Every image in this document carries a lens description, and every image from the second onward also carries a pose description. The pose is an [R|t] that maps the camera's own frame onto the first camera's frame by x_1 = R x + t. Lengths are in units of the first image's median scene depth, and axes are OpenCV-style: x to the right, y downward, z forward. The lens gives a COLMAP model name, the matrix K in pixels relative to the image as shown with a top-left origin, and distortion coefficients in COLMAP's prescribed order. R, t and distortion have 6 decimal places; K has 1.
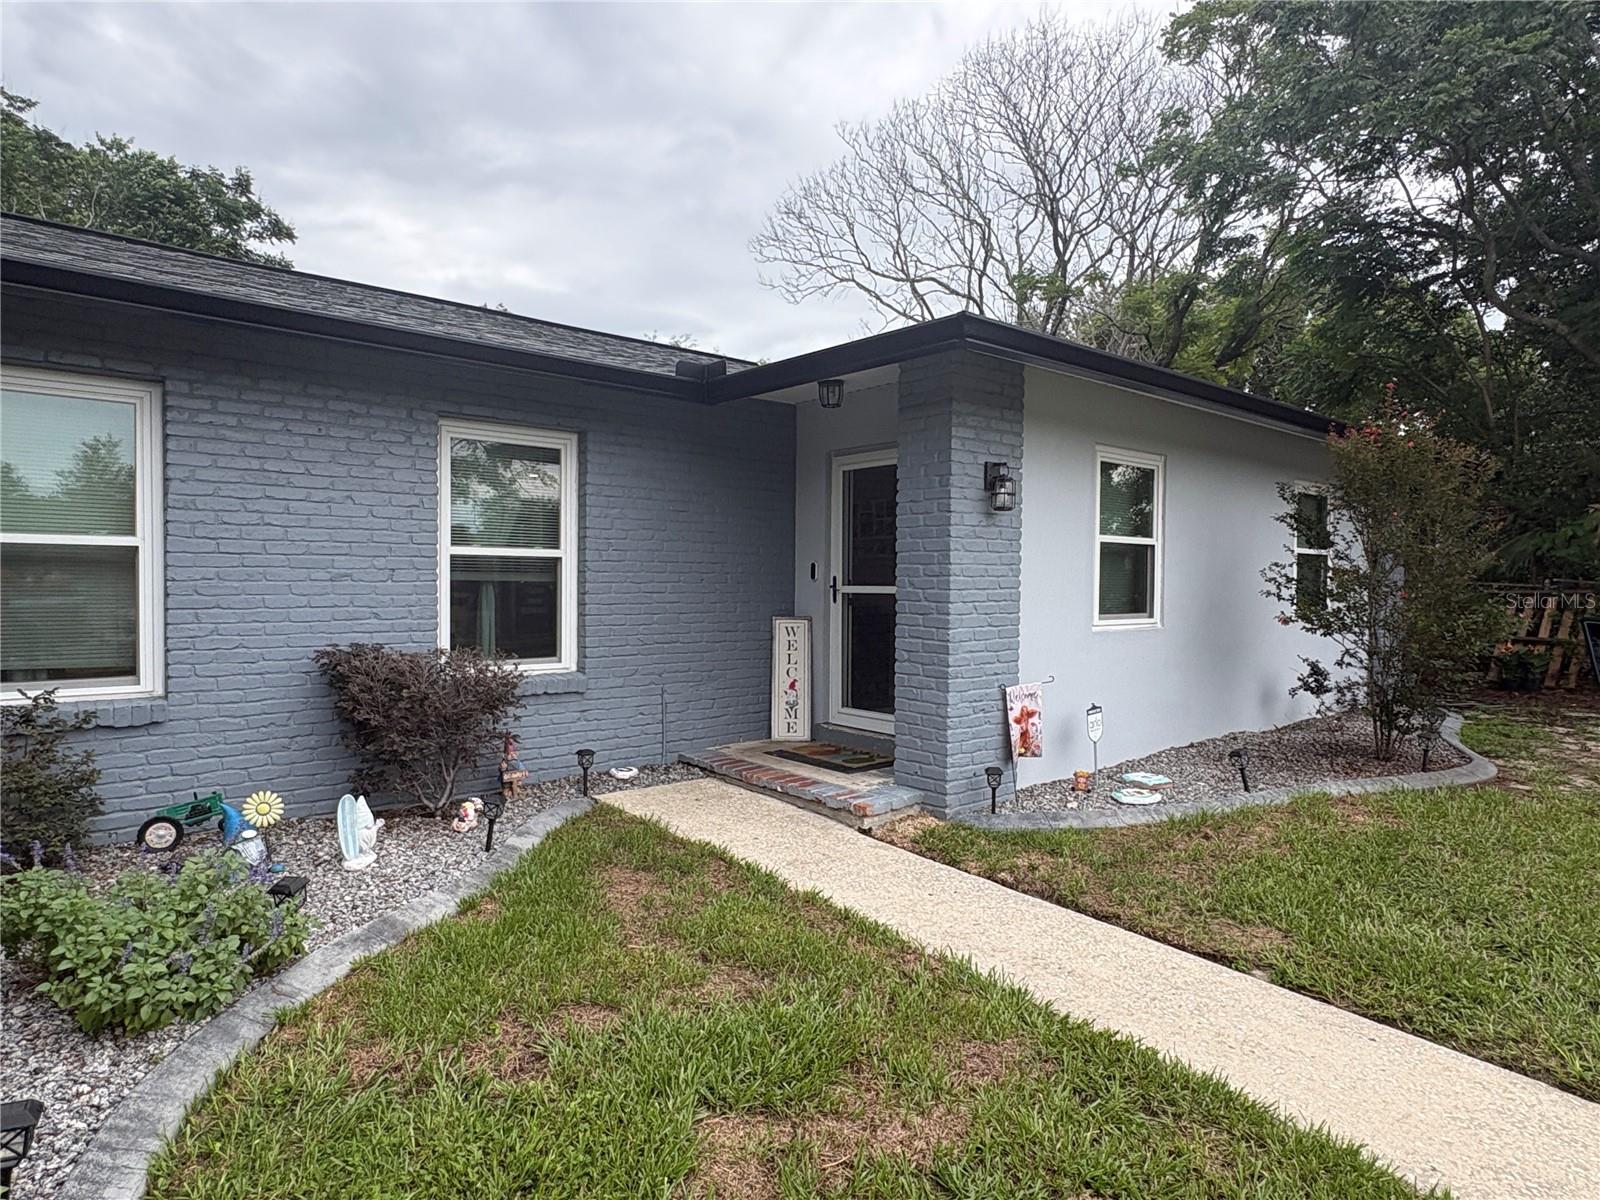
lens RADIAL K [[929.1, 0, 791.8], [0, 929.1, 601.2], [0, 0, 1]] dist [0.003272, 0.001205]
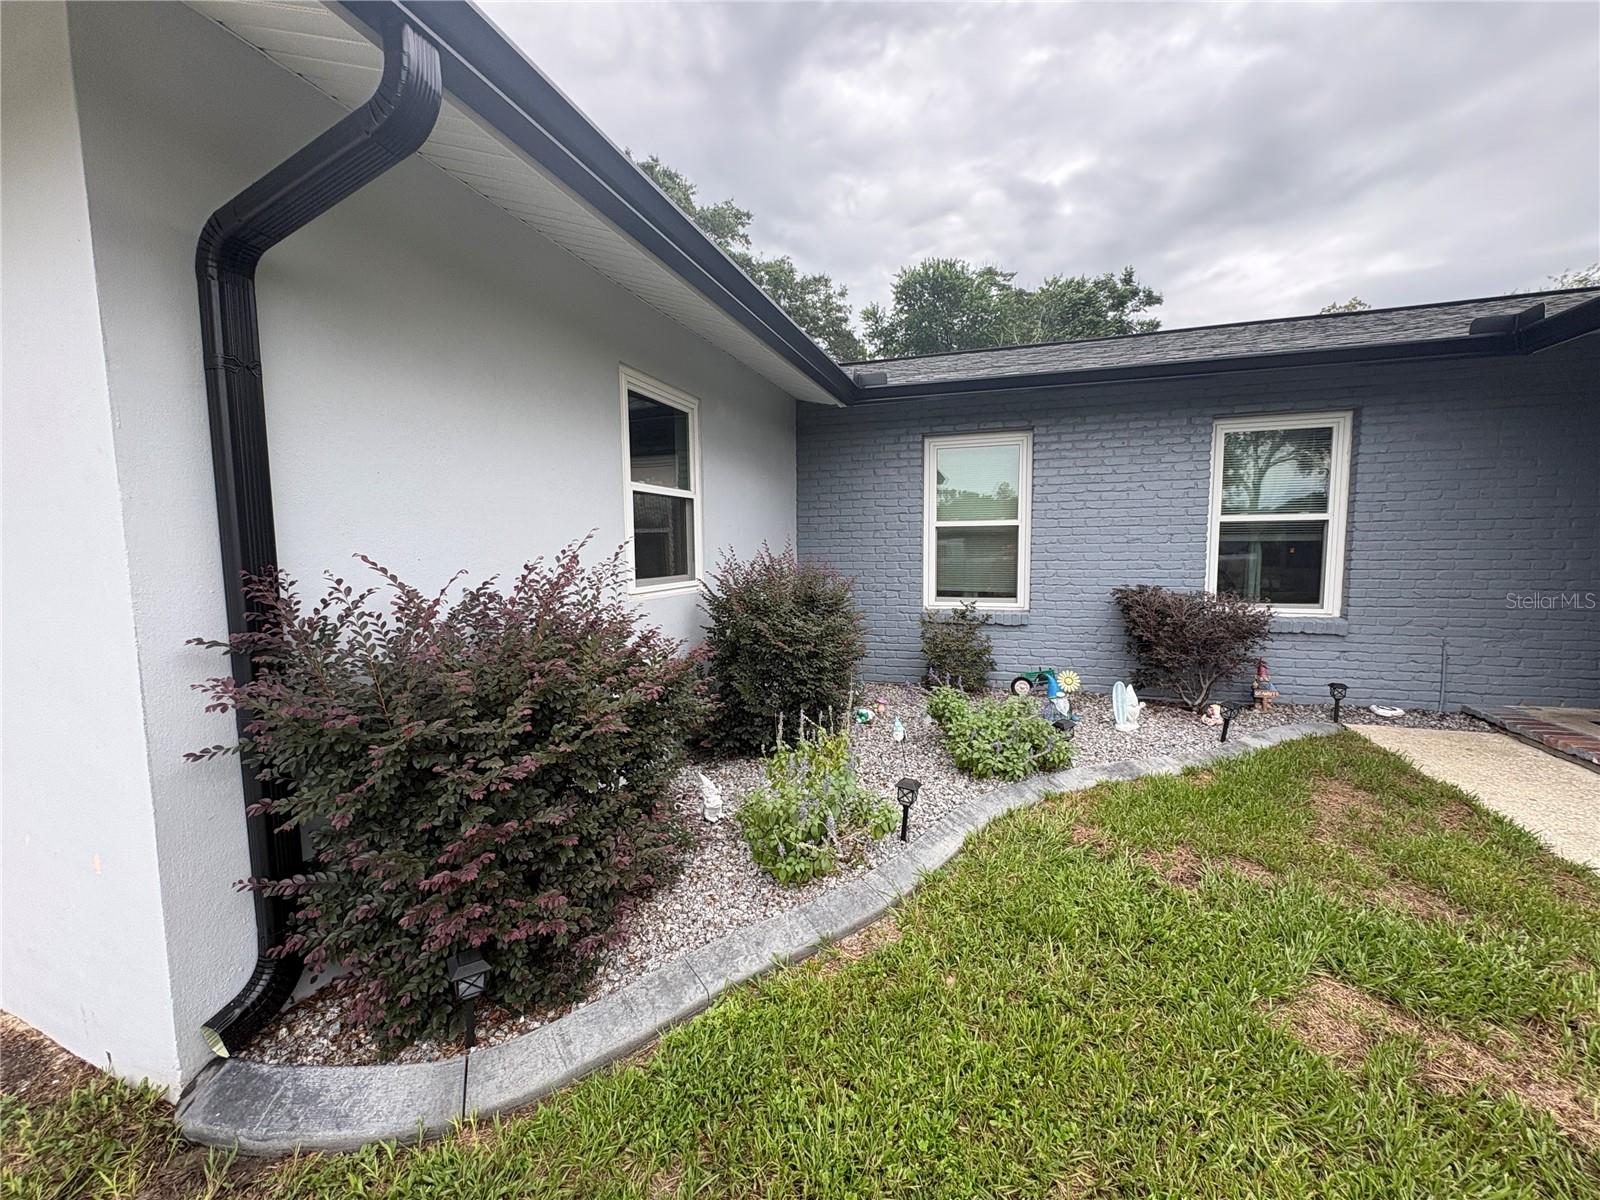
lens RADIAL K [[636.2, 0, 794.3], [0, 636.2, 599.9], [0, 0, 1]] dist [-0.001863, 0.000380]
pose [[0.524920, 0.058361, -0.849148, 0.110032], [-0.005420, 0.997855, 0.065231, 0.006378], [0.851134, -0.029639, 0.524111, -0.005389]]
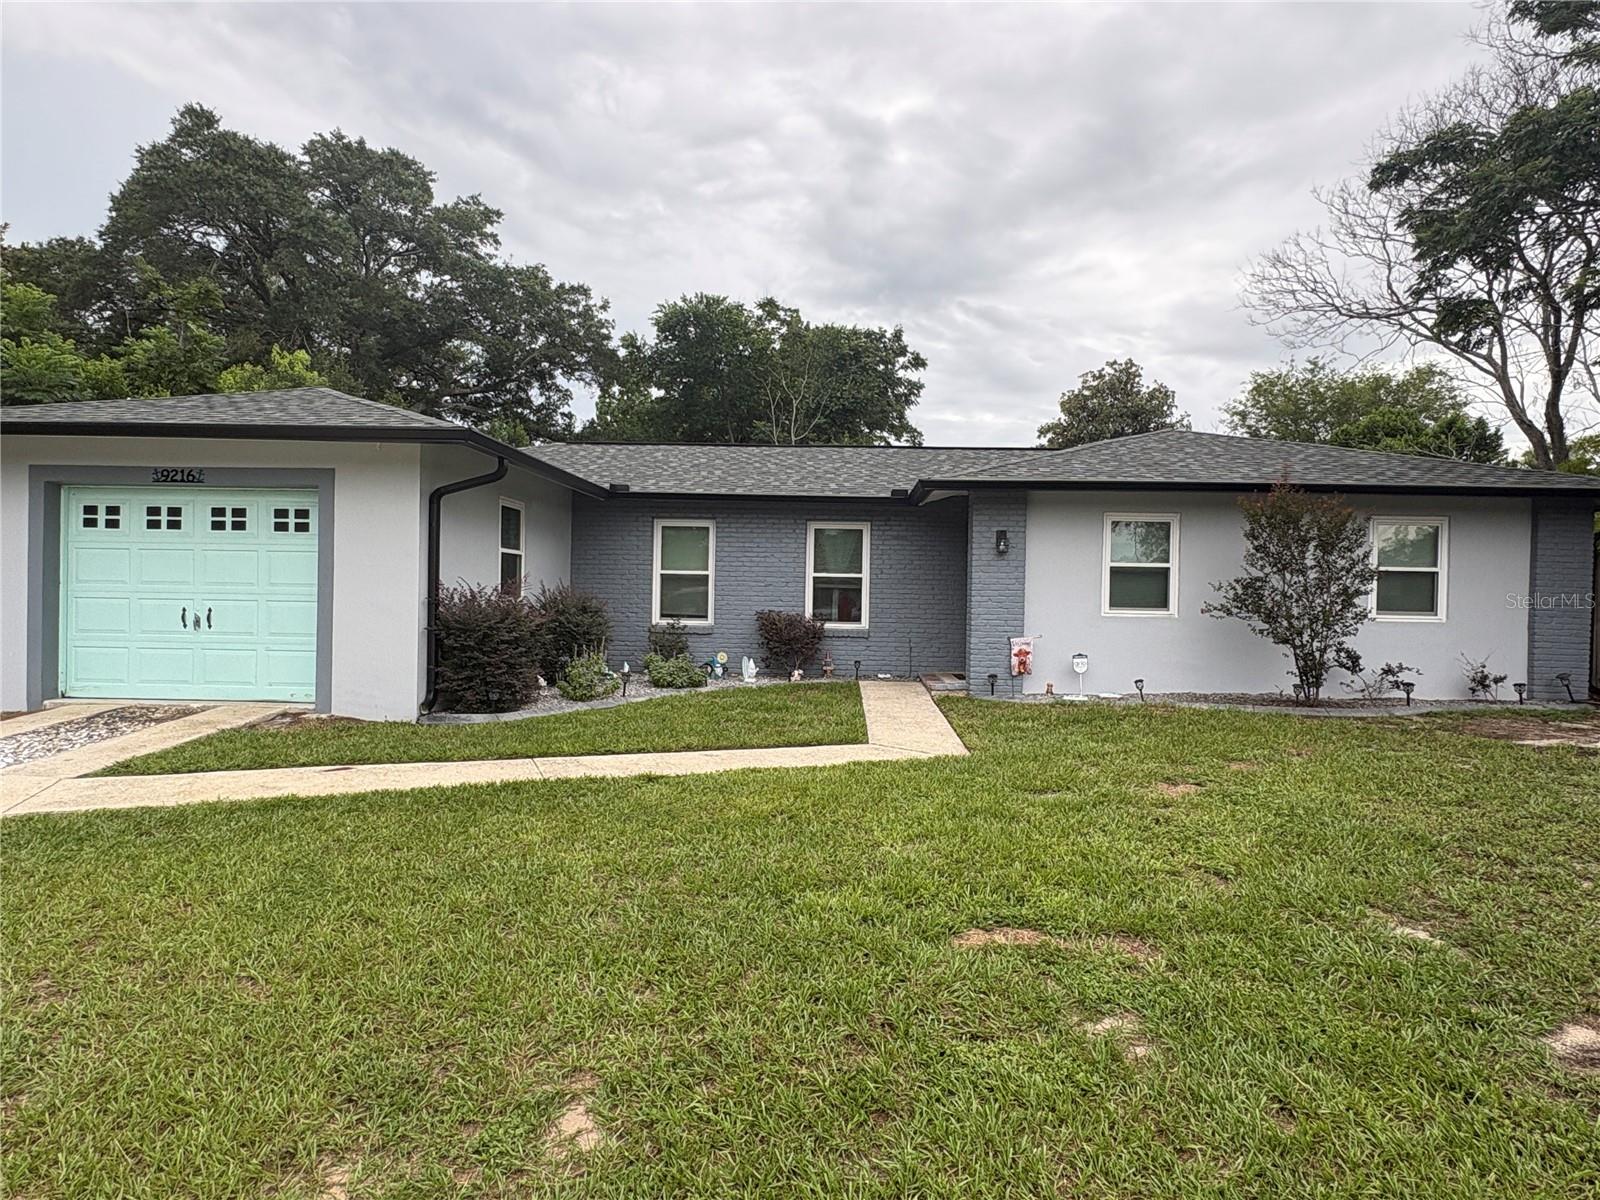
lens RADIAL K [[929.1, 0, 790.7], [0, 929.1, 599.8], [0, 0, 1]] dist [0.003272, 0.001205]
pose [[0.745742, 0.008646, -0.666179, 1.397393], [-0.027574, 0.999460, -0.017896, 0.064250], [0.665664, 0.031715, 0.745577, -0.979197]]
